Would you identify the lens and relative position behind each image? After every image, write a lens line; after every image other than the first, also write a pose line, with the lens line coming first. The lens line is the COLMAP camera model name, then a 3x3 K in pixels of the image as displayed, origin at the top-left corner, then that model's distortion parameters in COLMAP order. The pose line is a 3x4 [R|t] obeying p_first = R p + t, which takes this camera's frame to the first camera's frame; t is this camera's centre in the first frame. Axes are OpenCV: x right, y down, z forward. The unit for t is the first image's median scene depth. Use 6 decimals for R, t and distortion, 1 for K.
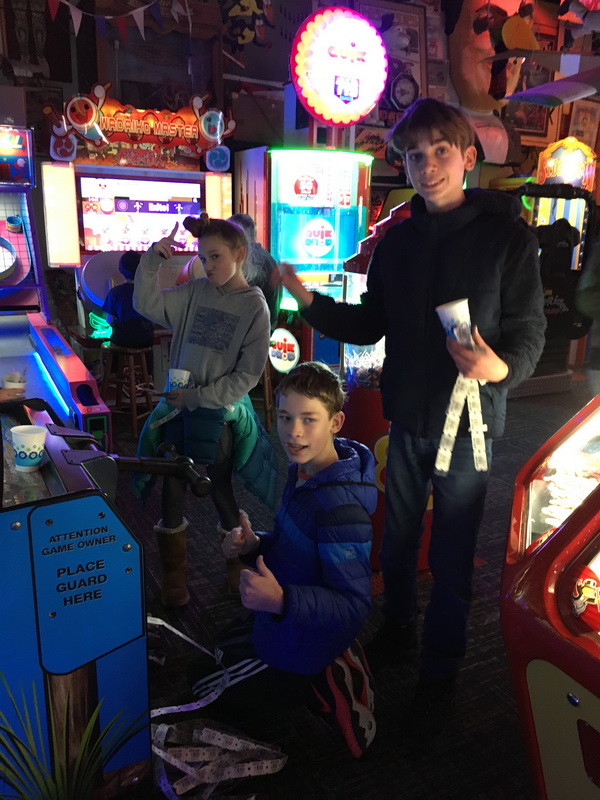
lens RADIAL K [[680.3, 0, 300.0], [0, 680.3, 400.0], [0, 0, 1]] dist [0.069599, -0.096269]
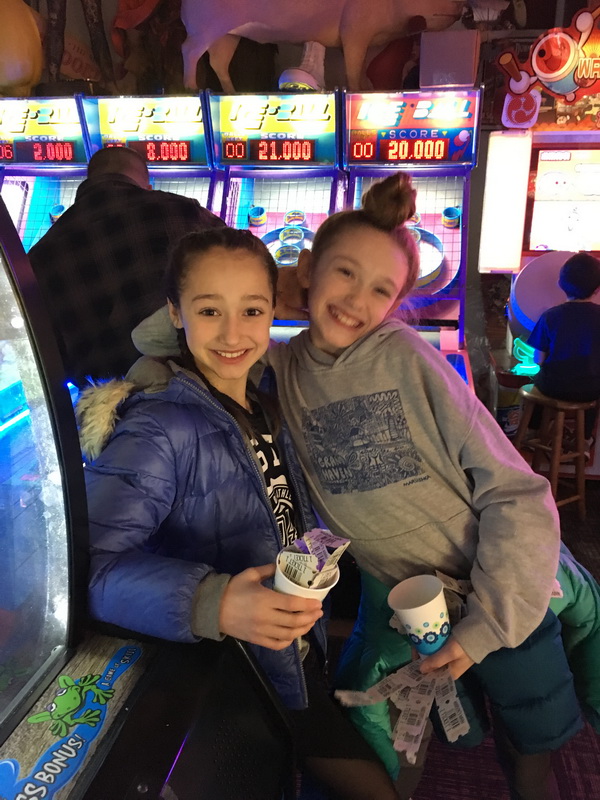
lens RADIAL K [[680.3, 0, 300.0], [0, 680.3, 400.0], [0, 0, 1]] dist [0.069599, -0.096269]
pose [[0.790593, 0.146486, -0.594562, -0.049083], [-0.144993, 0.988135, 0.050654, -0.064423], [0.594928, 0.046161, 0.802452, 0.284532]]
